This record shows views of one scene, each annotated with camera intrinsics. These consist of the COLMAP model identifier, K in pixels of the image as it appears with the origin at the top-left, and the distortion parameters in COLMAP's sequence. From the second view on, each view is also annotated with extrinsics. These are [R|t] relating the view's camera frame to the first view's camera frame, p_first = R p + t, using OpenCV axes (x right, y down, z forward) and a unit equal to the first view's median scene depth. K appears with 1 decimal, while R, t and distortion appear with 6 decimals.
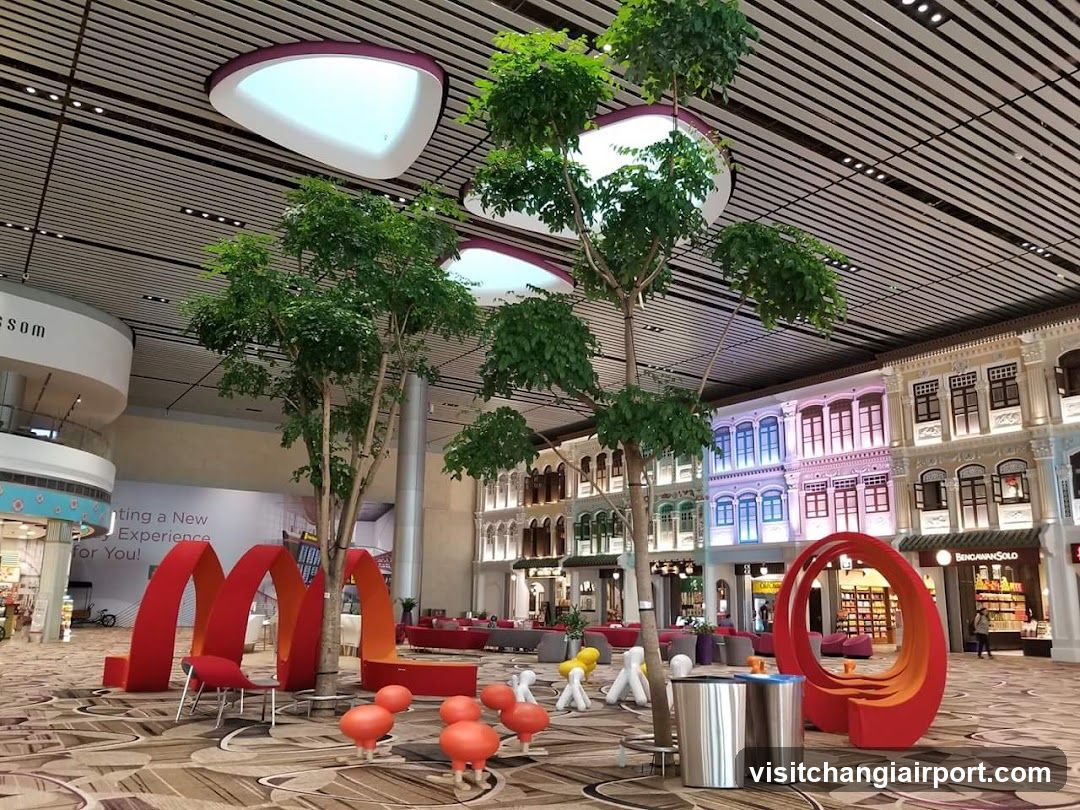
lens RADIAL K [[839.9, 0, 525.4], [0, 839.9, 428.0], [0, 0, 1]] dist [0.009504, -0.058340]
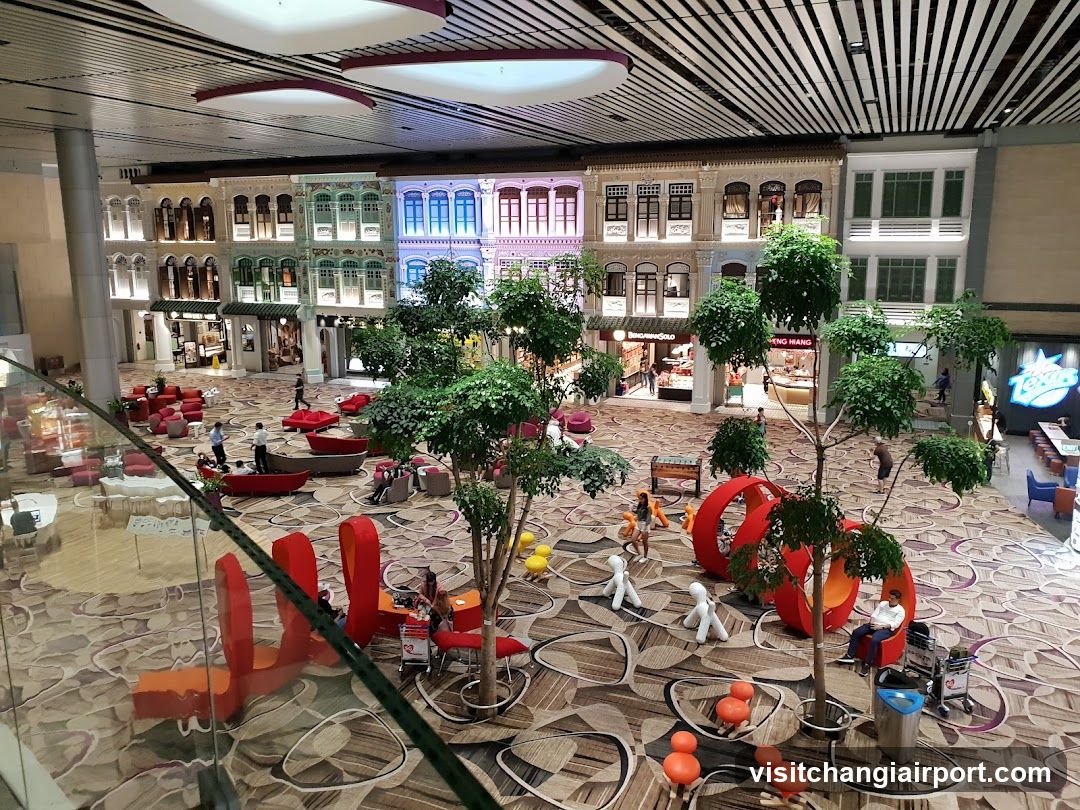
lens RADIAL K [[839.9, 0, 537.8], [0, 839.9, 405.2], [0, 0, 1]] dist [0.009504, -0.058340]
pose [[0.832848, -0.124965, 0.539211, -0.255787], [-0.095706, 0.926994, 0.362659, -0.165787], [-0.545165, -0.353646, 0.760085, 0.054239]]
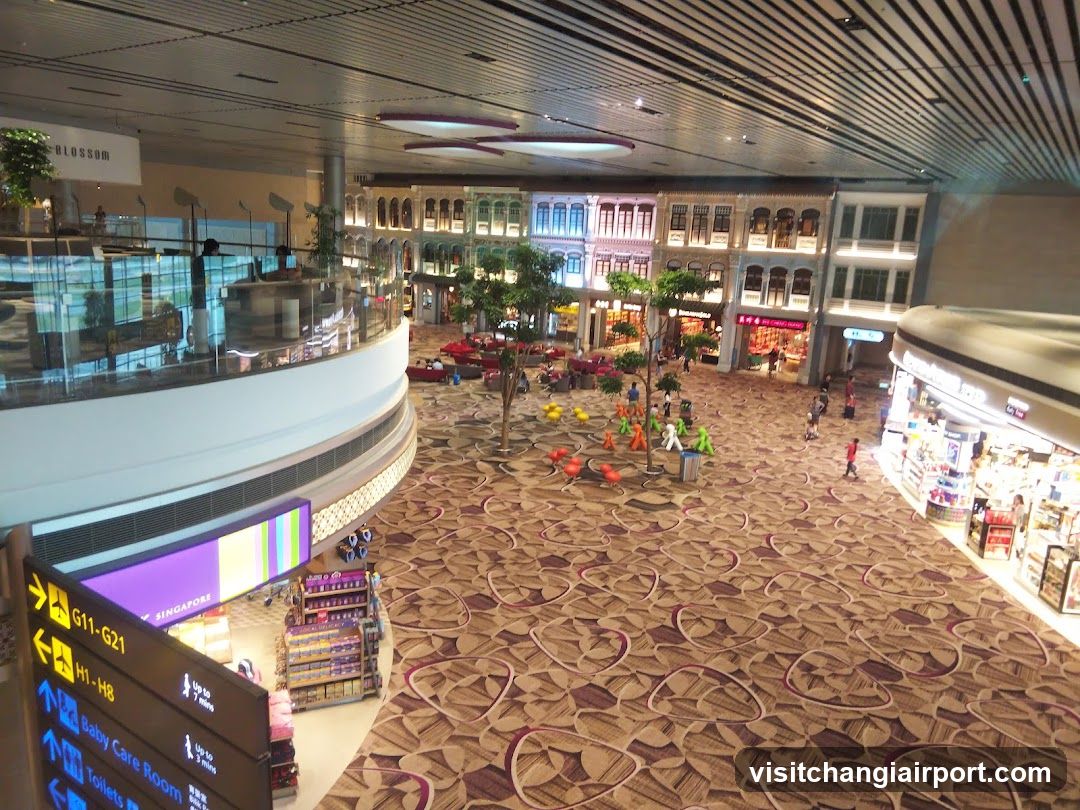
lens RADIAL K [[786.4, 0, 513.1], [0, 786.4, 433.7], [0, 0, 1]] dist [-0.009936, -0.024488]
pose [[0.943243, -0.055775, 0.327385, -0.326804], [-0.097842, 0.895372, 0.434437, -0.261226], [-0.317363, -0.441811, 0.839097, -0.351139]]
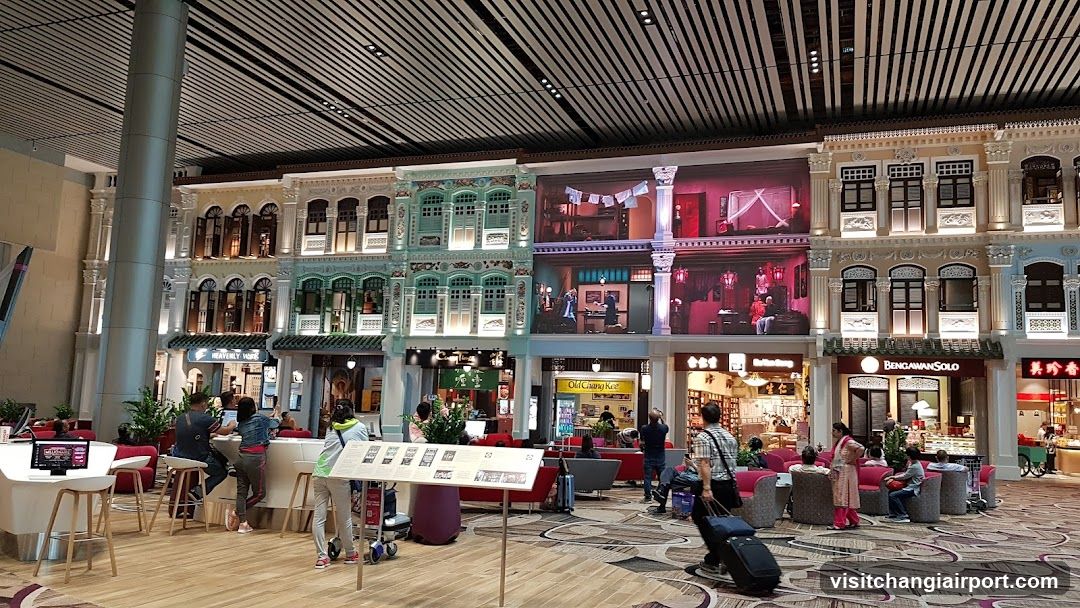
lens RADIAL K [[846.8, 0, 537.4], [0, 846.8, 295.8], [0, 0, 1]] dist [0.047656, -0.019499]
pose [[0.807666, 0.090281, 0.582688, -0.273829], [-0.142658, 0.988769, 0.044540, 0.078170], [-0.572123, -0.119098, 0.811475, 0.401567]]
